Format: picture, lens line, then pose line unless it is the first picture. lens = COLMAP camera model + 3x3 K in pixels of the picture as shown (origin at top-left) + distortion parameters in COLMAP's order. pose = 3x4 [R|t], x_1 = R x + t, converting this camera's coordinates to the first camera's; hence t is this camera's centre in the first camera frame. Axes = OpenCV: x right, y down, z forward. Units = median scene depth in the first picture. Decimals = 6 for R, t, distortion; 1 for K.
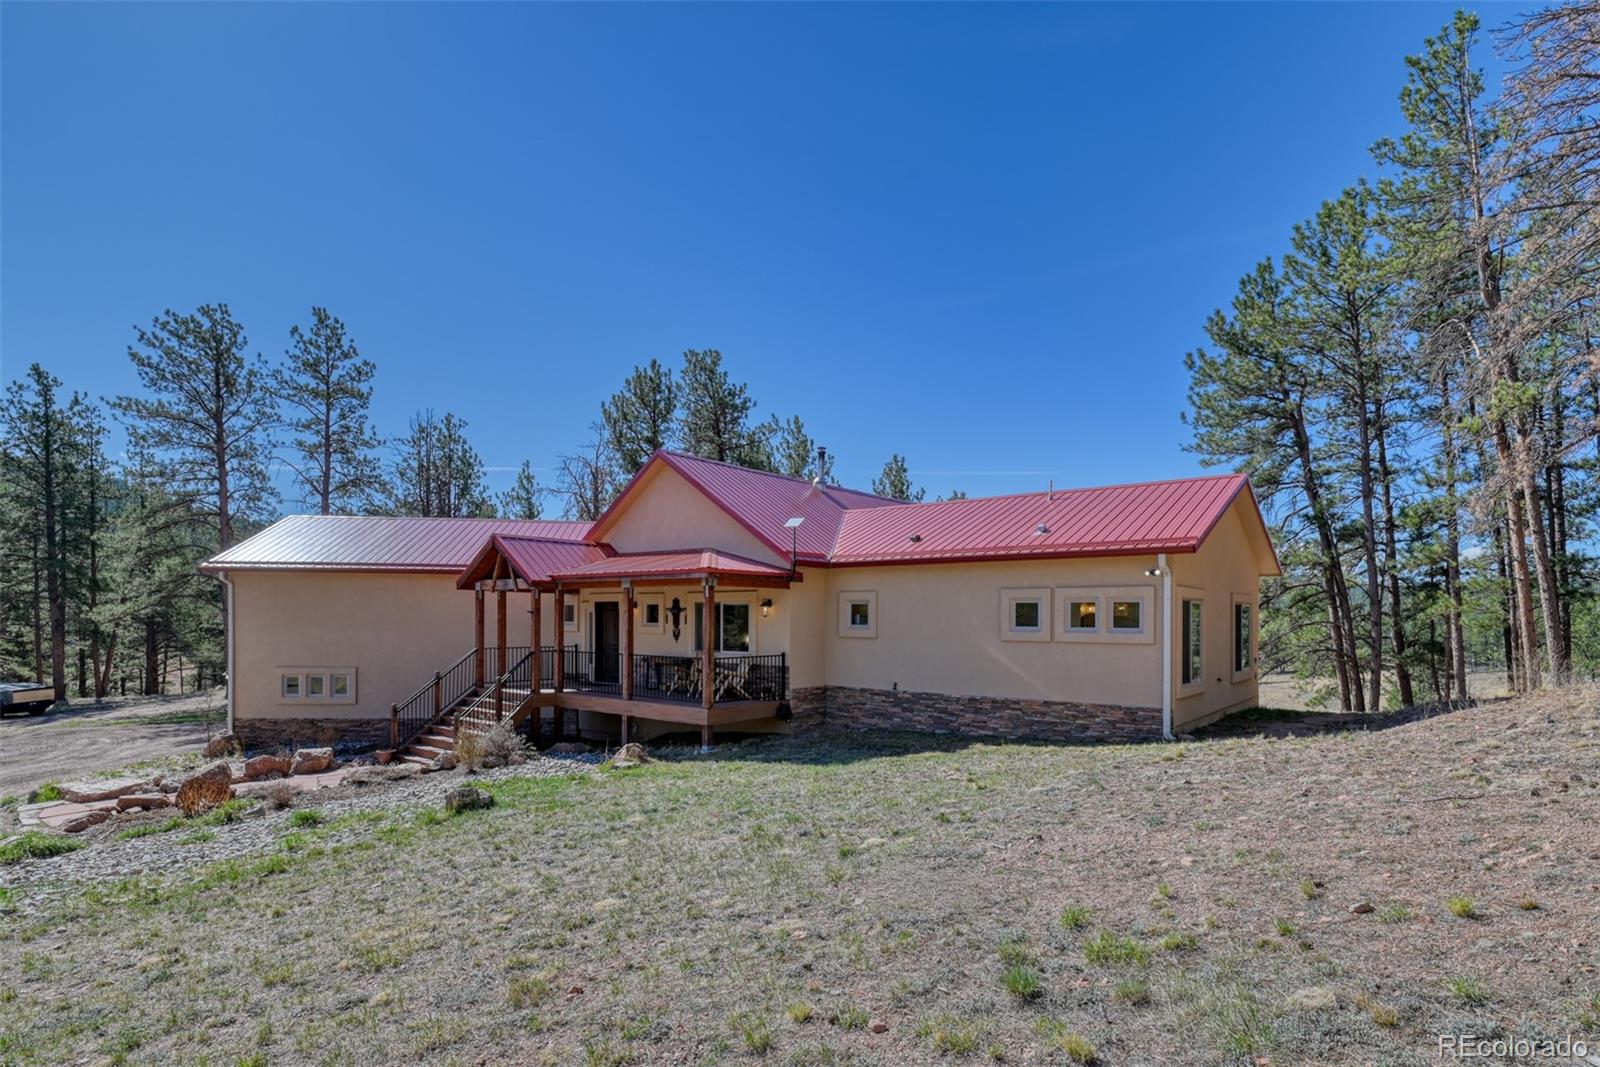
lens RADIAL K [[778.9, 0, 798.6], [0, 778.9, 538.5], [0, 0, 1]] dist [-0.027226, -0.002939]
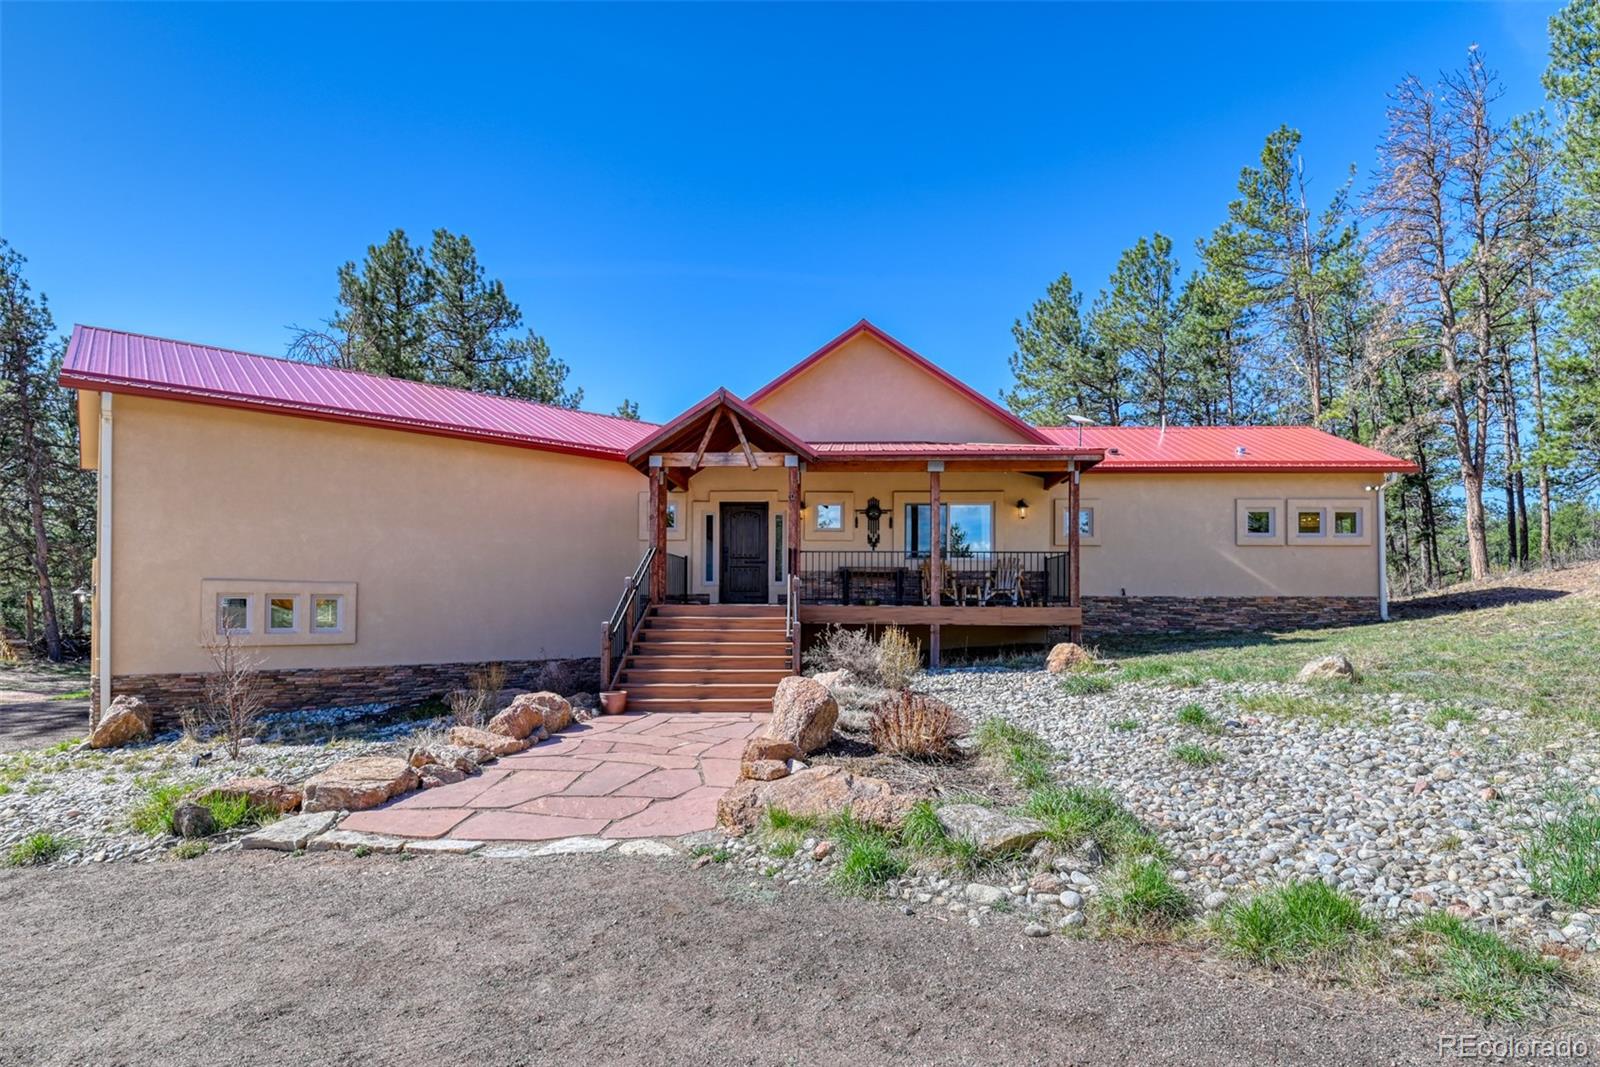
lens RADIAL K [[778.9, 0, 798.3], [0, 778.9, 530.3], [0, 0, 1]] dist [-0.027226, -0.002939]
pose [[0.833023, 0.049780, 0.550994, -0.860236], [-0.058677, 0.998276, -0.001479, 0.146825], [-0.550117, -0.031099, 0.834508, 0.421179]]
